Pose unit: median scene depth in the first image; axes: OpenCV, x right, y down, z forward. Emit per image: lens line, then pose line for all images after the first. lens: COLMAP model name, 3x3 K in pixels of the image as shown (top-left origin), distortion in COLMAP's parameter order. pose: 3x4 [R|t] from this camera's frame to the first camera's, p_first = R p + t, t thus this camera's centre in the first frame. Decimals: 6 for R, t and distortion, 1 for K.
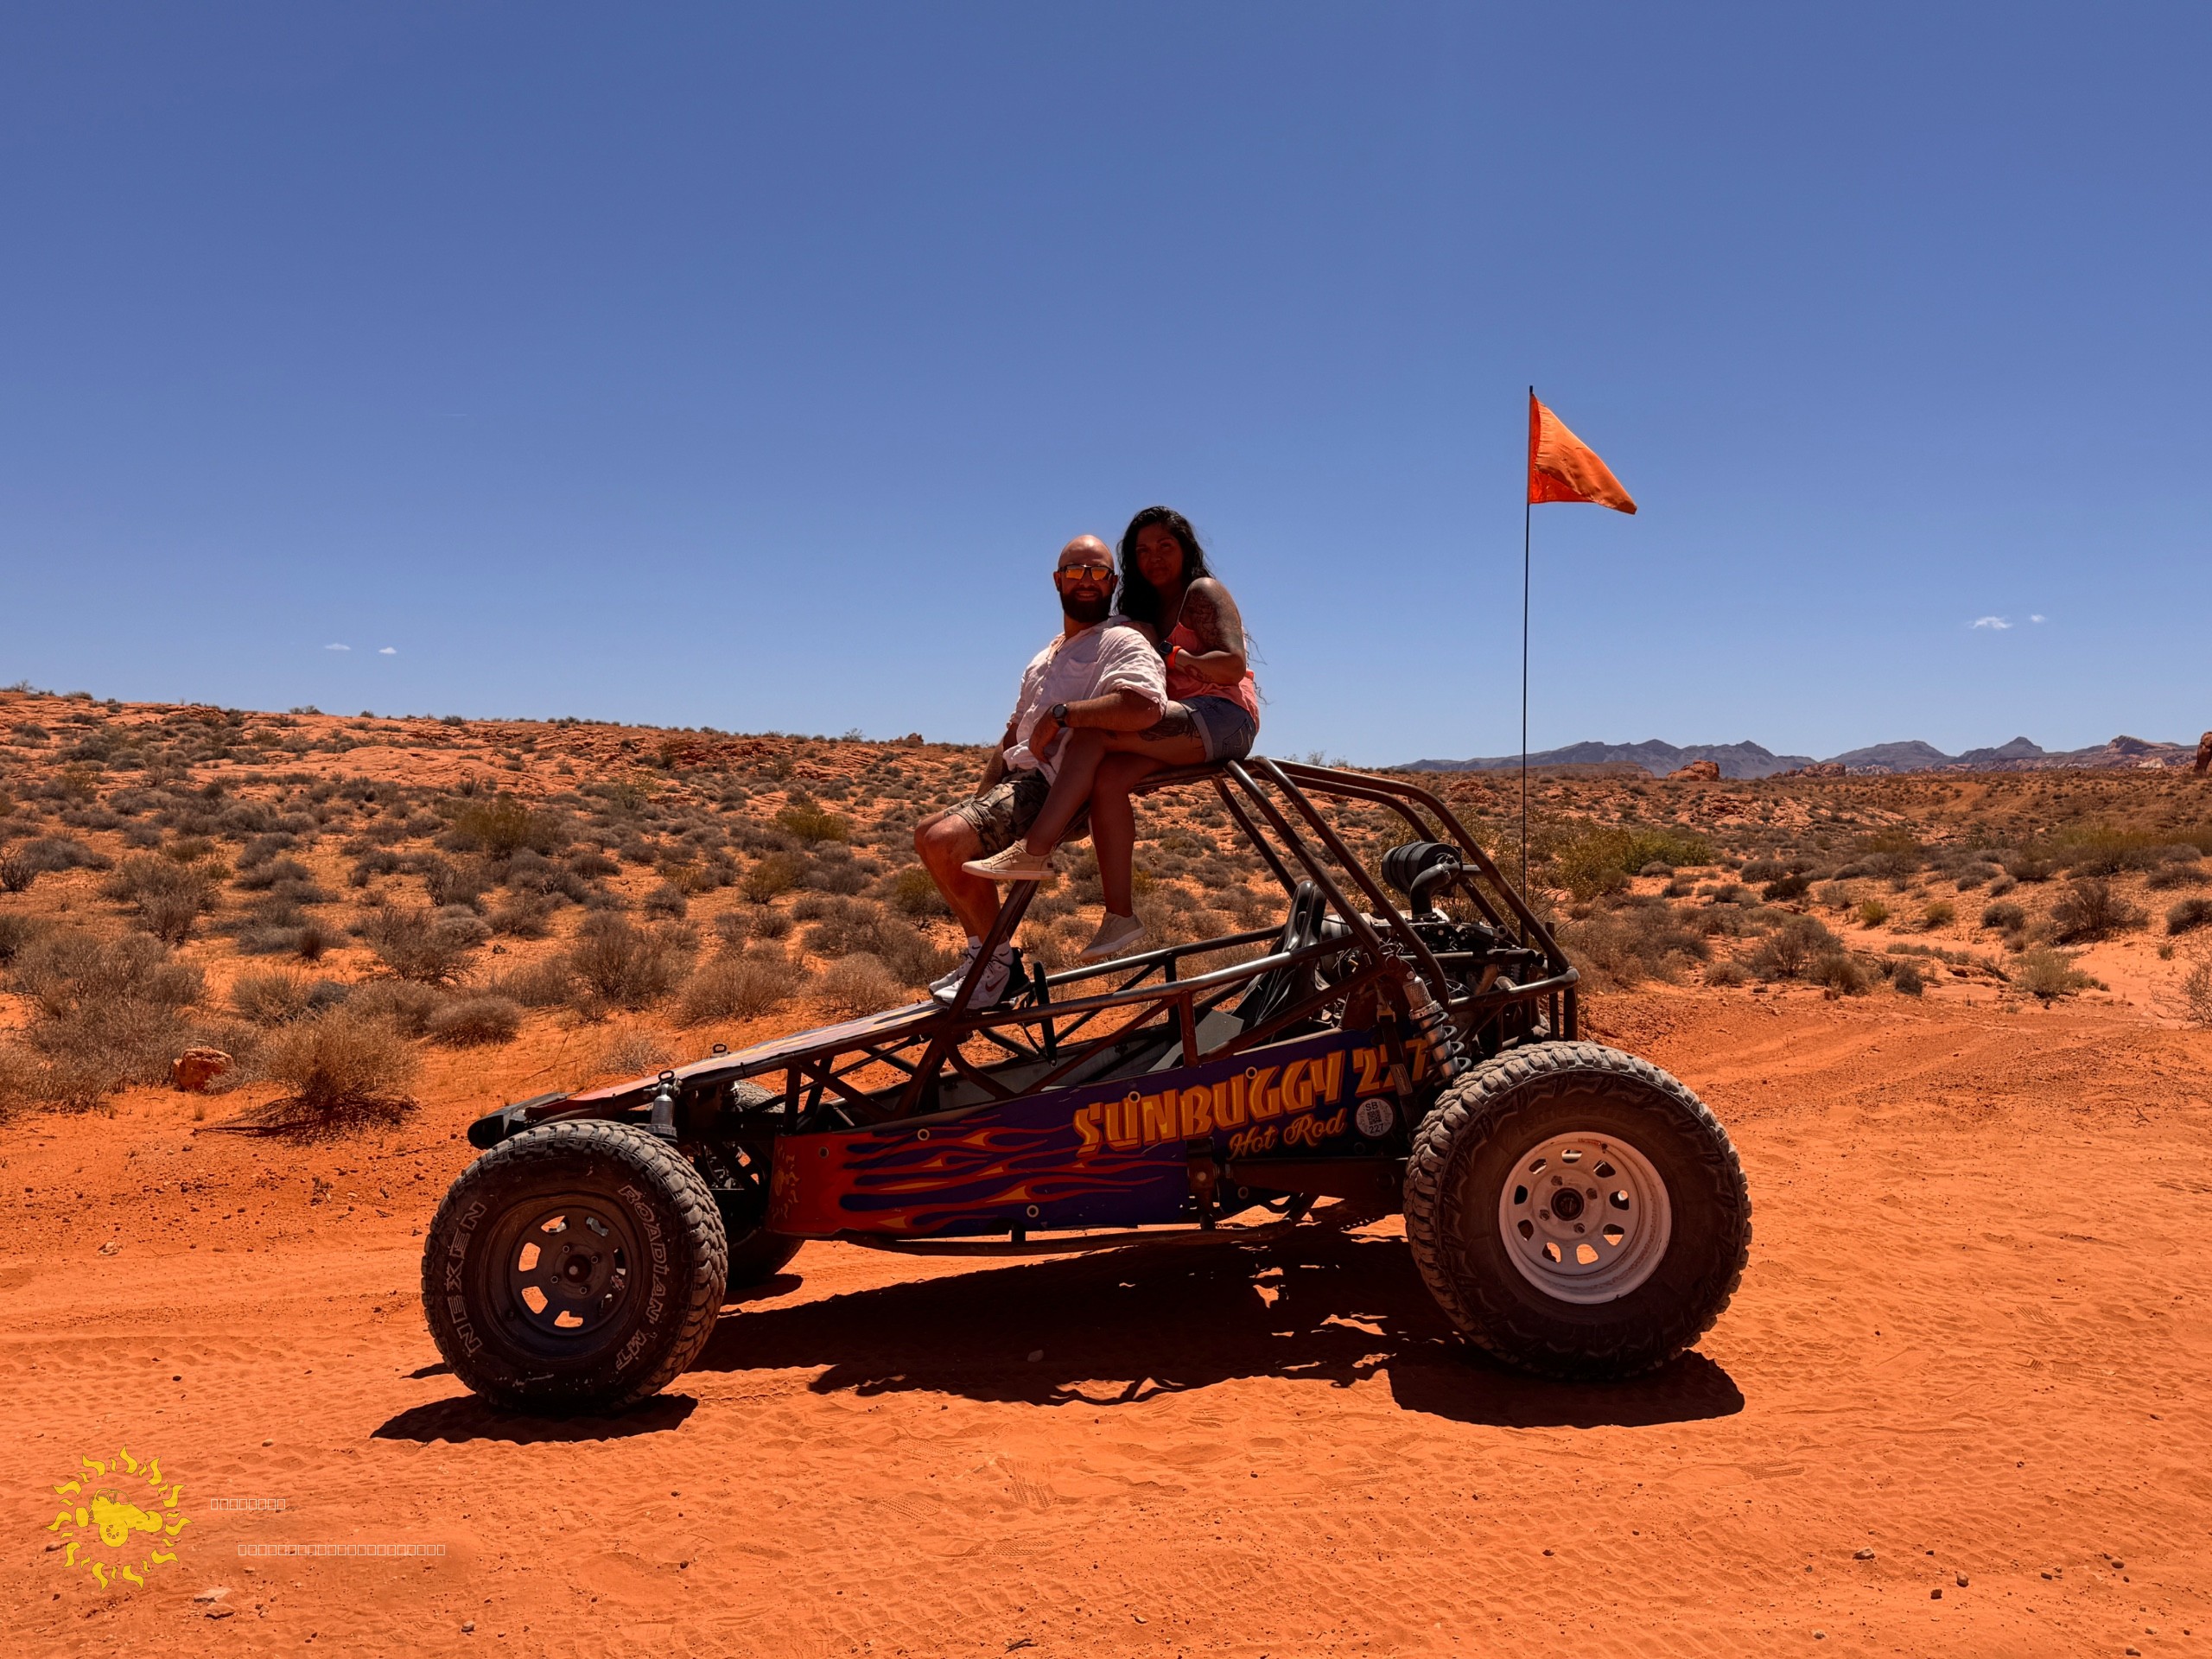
lens RADIAL K [[1785.2, 0, 1099.1], [0, 1785.2, 827.9], [0, 0, 1]] dist [0.175105, -0.362998]
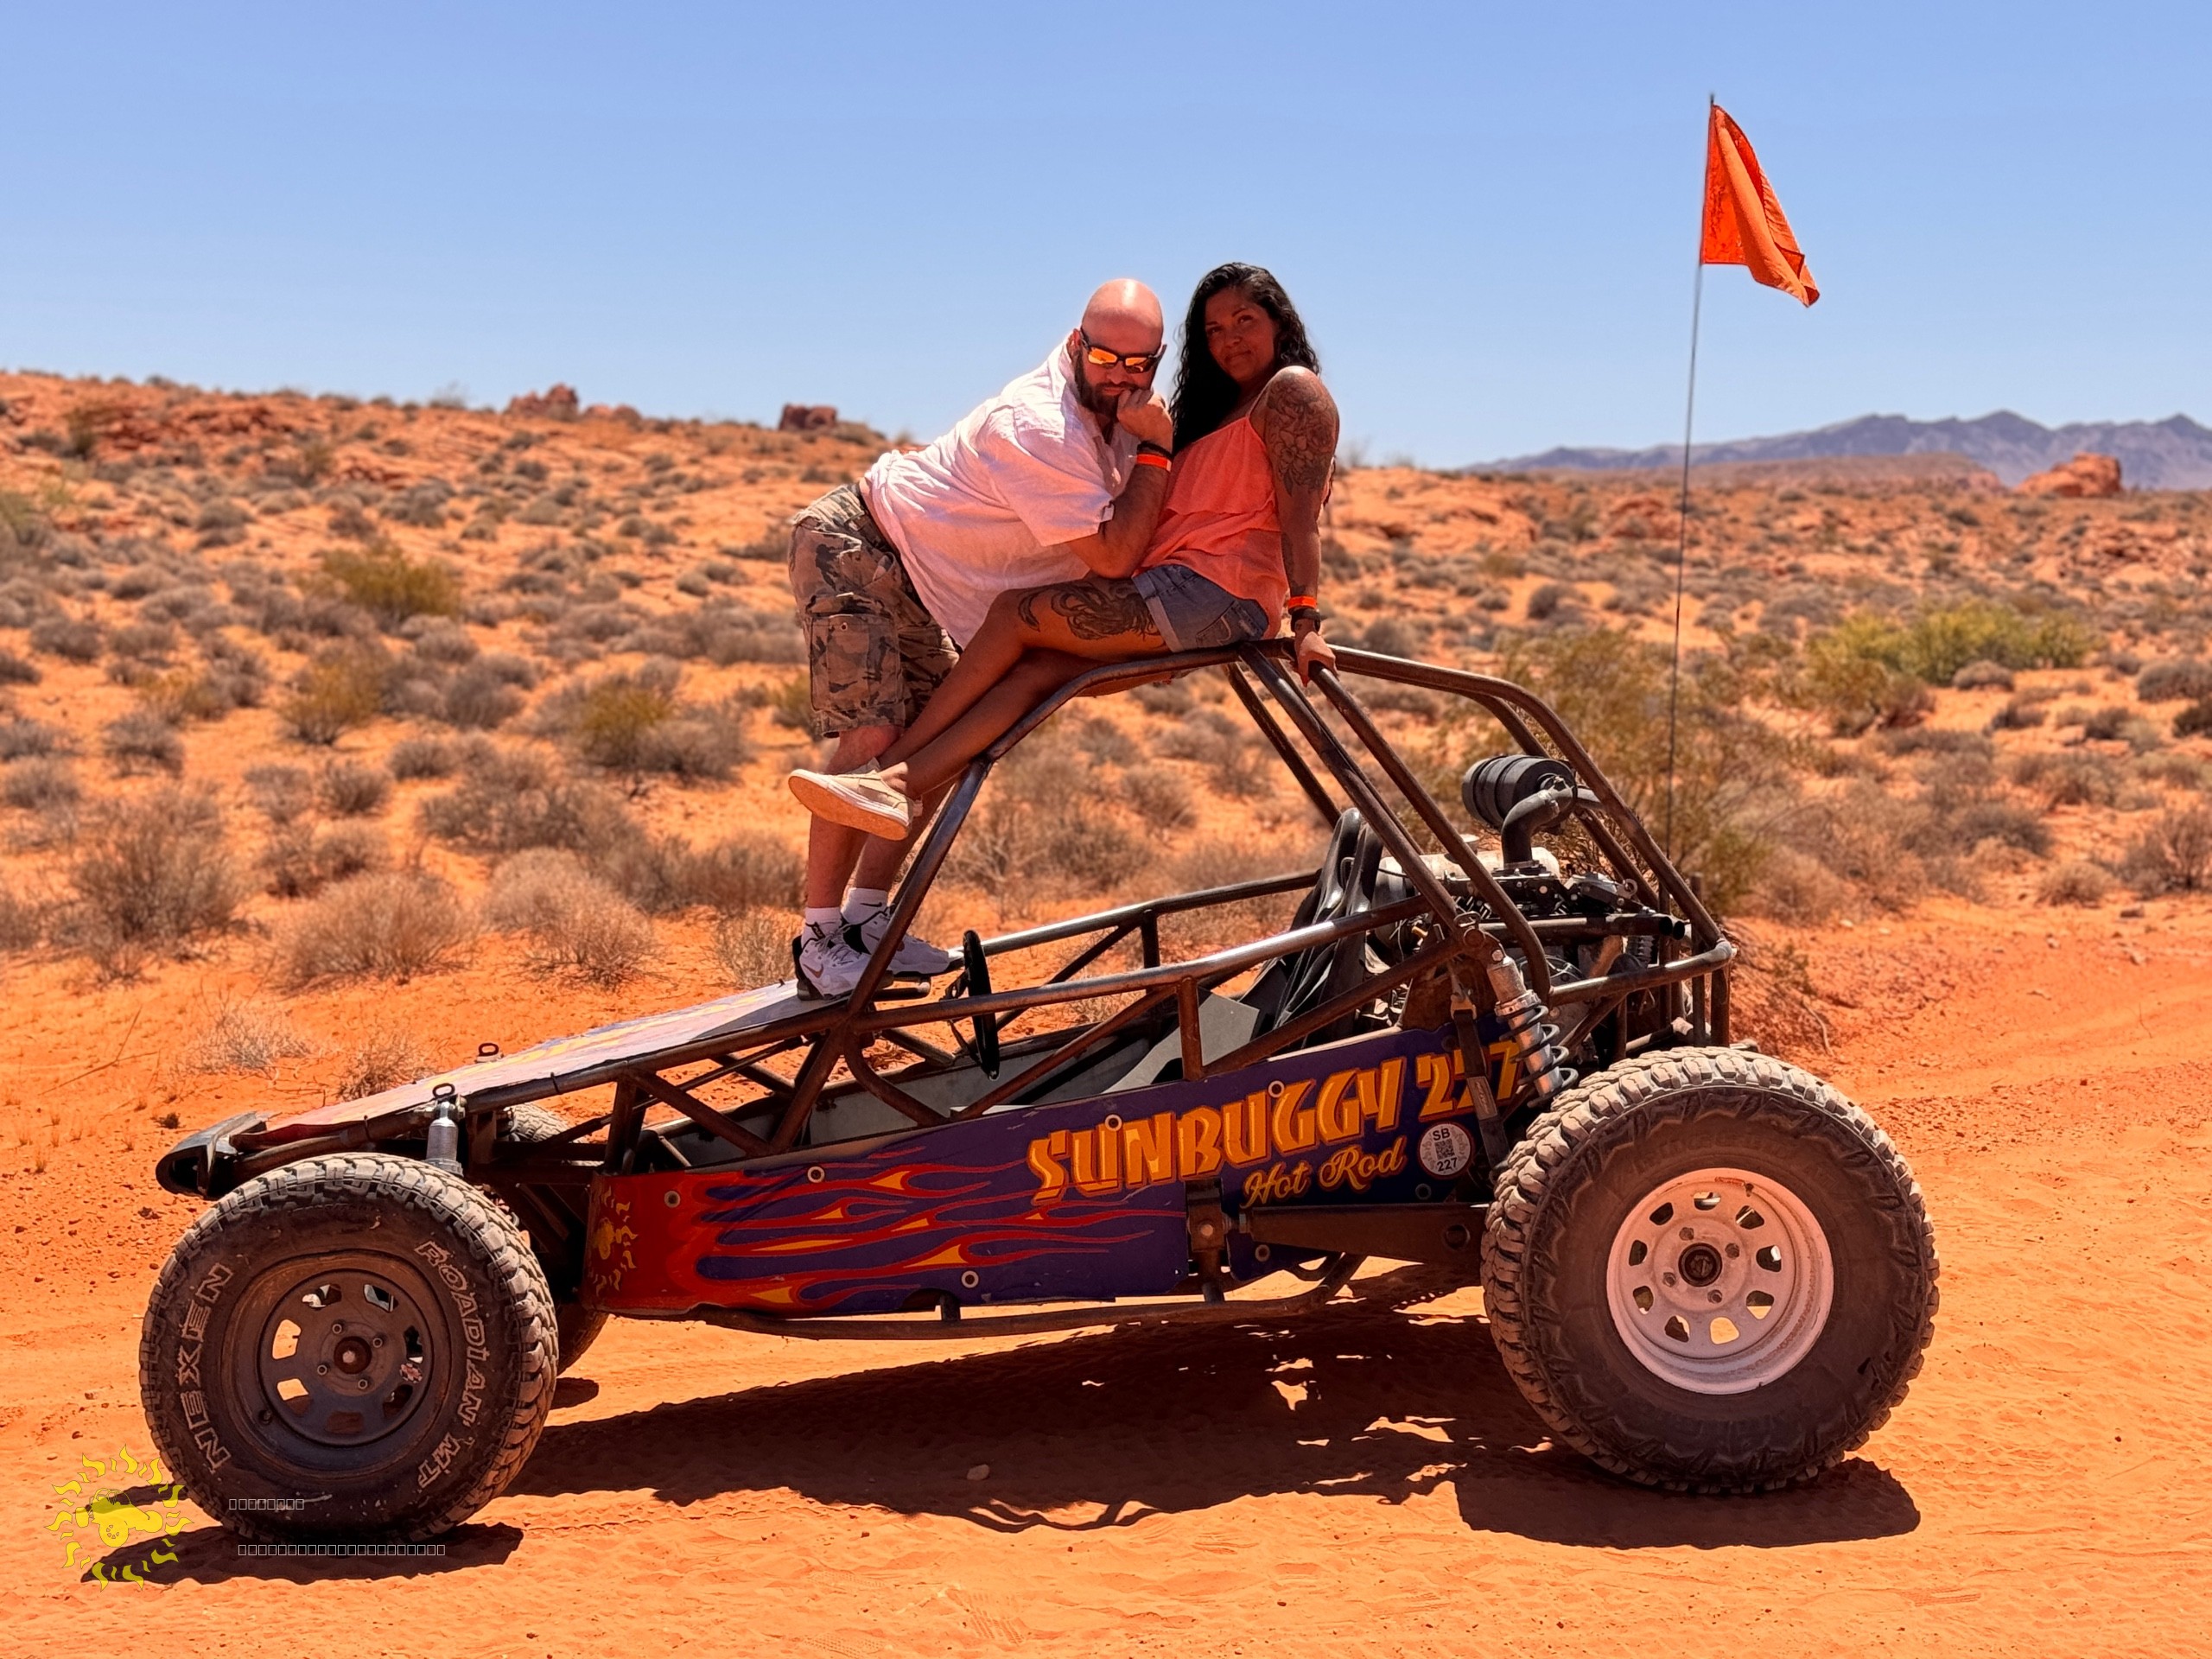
lens RADIAL K [[3498.0, 0, 1106.0], [0, 3498.0, 829.5], [0, 0, 1]] dist [0.150159, -0.051930]
pose [[0.998674, 0.004312, 0.051306, -0.055322], [-0.008019, 0.997353, 0.072264, -0.067765], [-0.050859, -0.072580, 0.996065, -0.385211]]
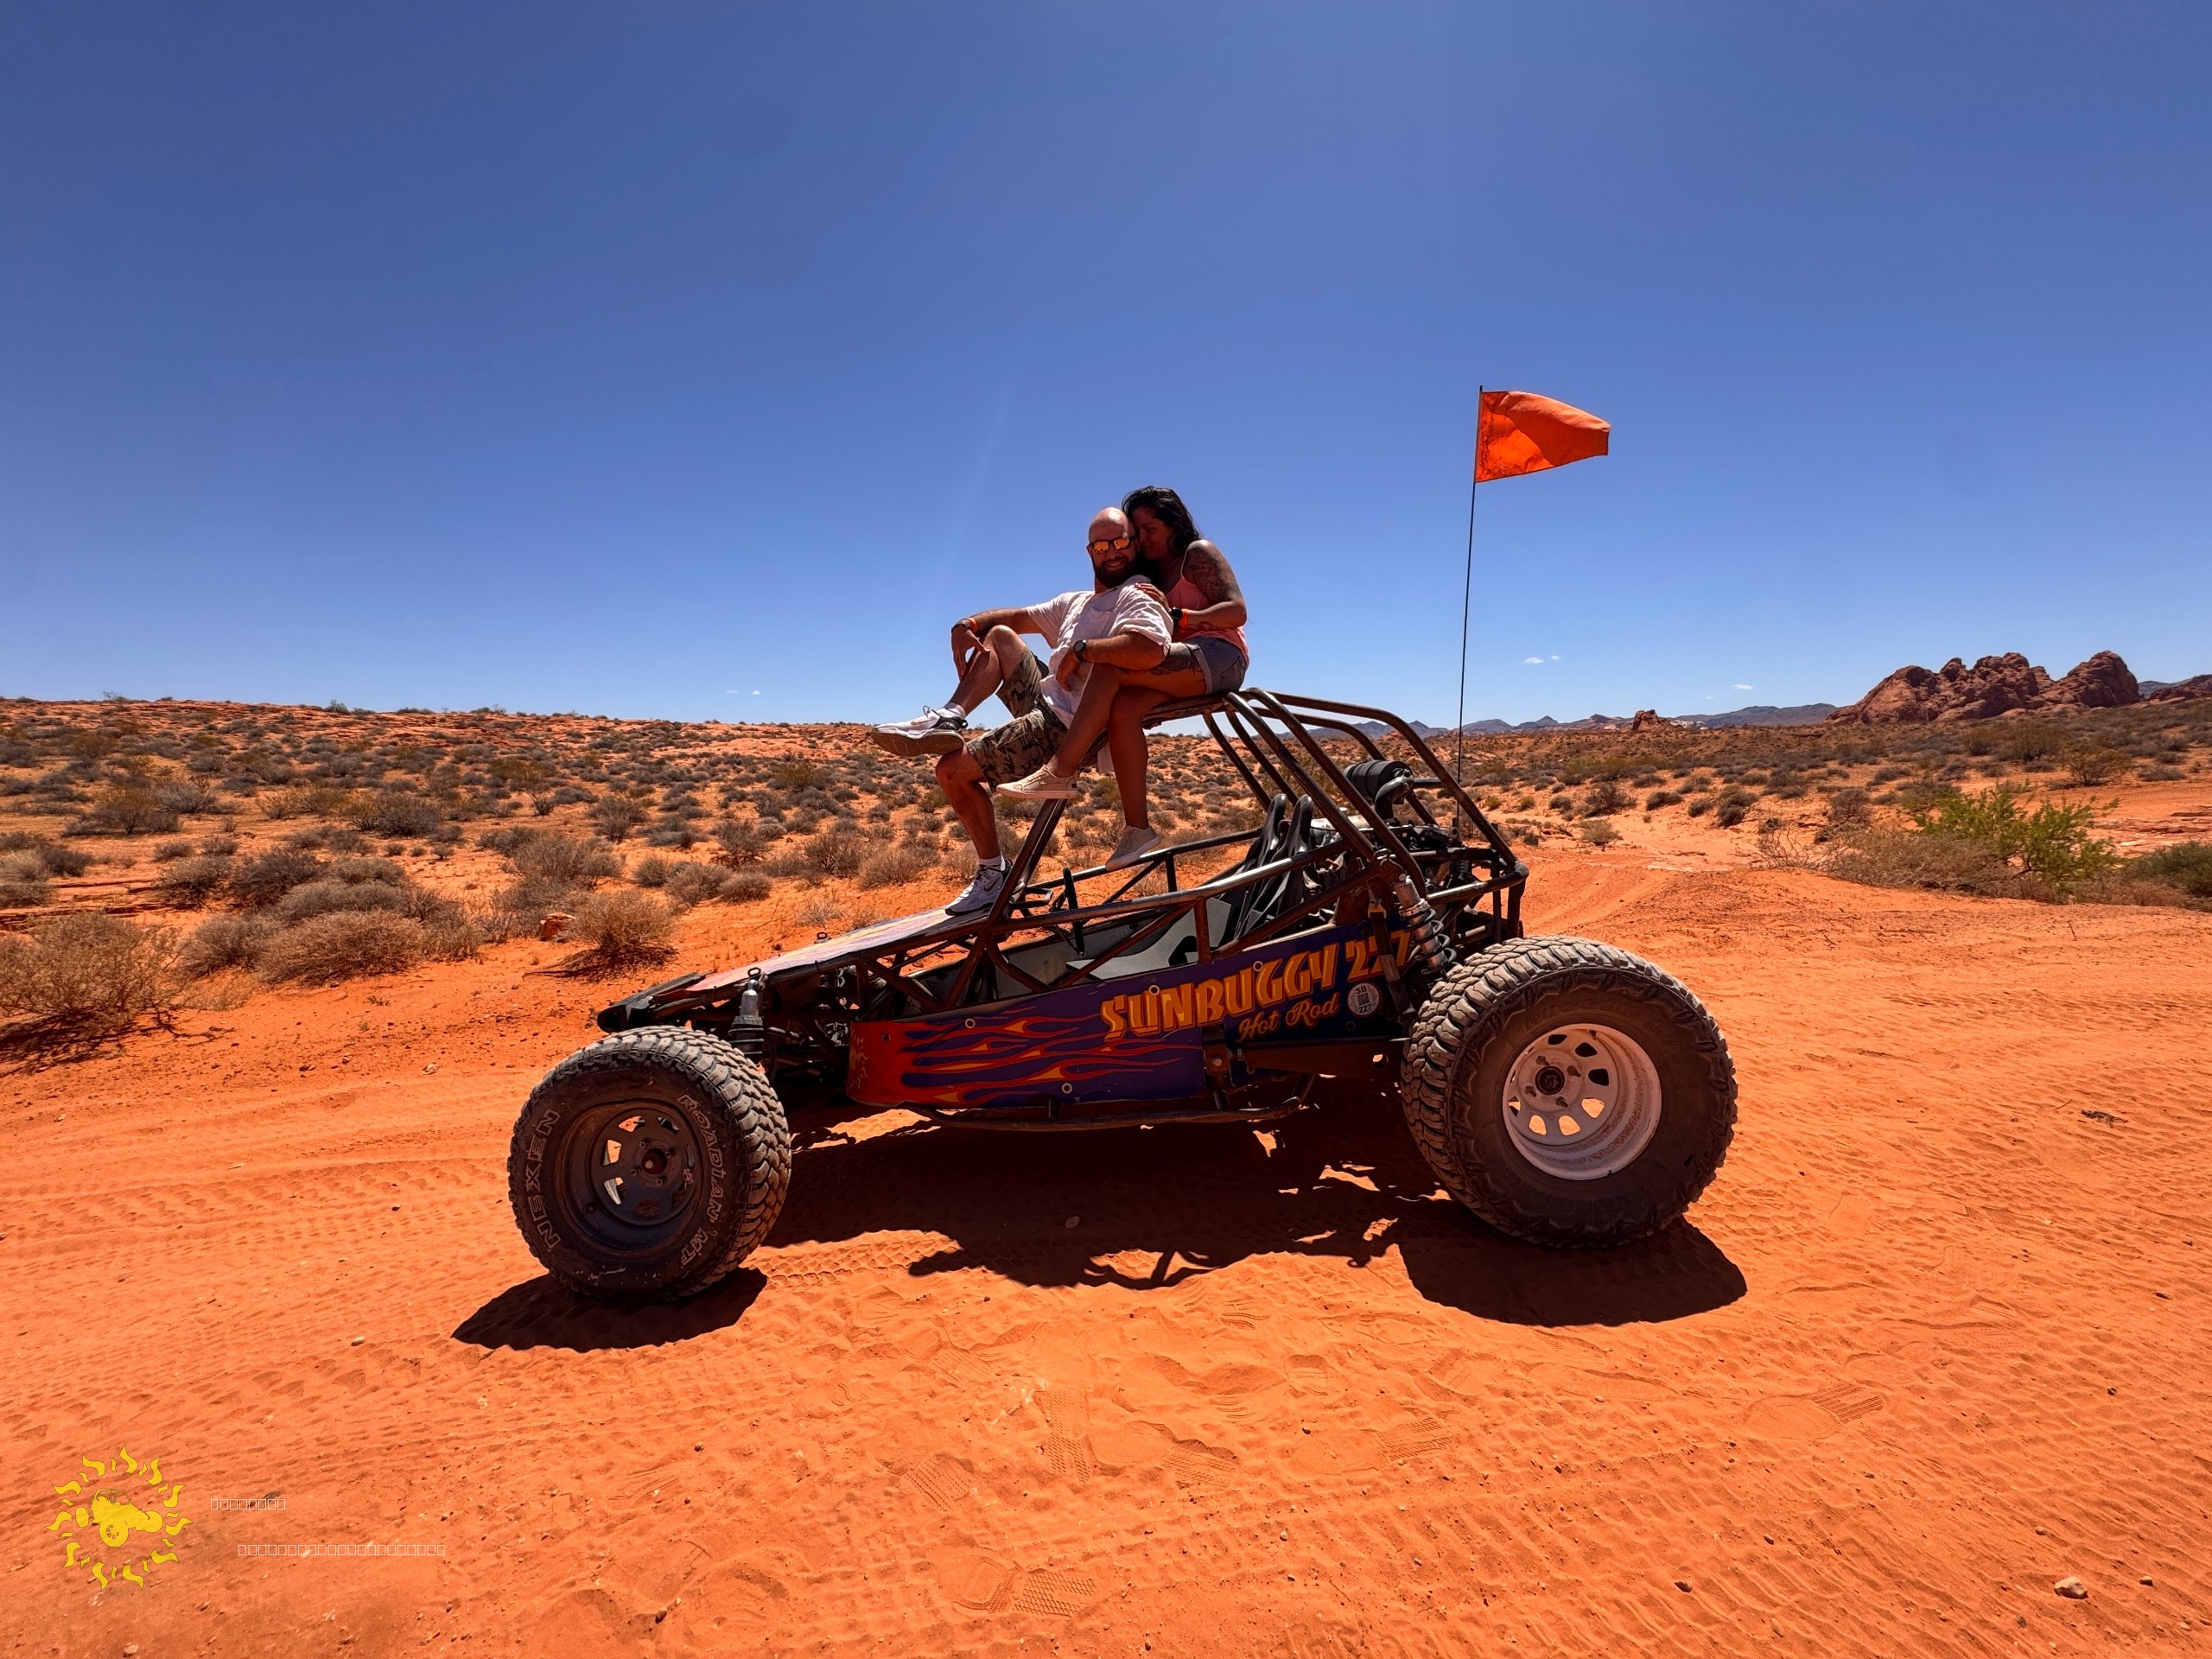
lens RADIAL K [[873.9, 0, 1104.8], [0, 873.9, 830.4], [0, 0, 1]] dist [-0.002490, -0.000035]
pose [[0.999709, -0.024116, -0.000309, -0.008696], [0.024081, 0.997368, 0.068391, 0.011874], [-0.001341, -0.068379, 0.997659, 0.454663]]
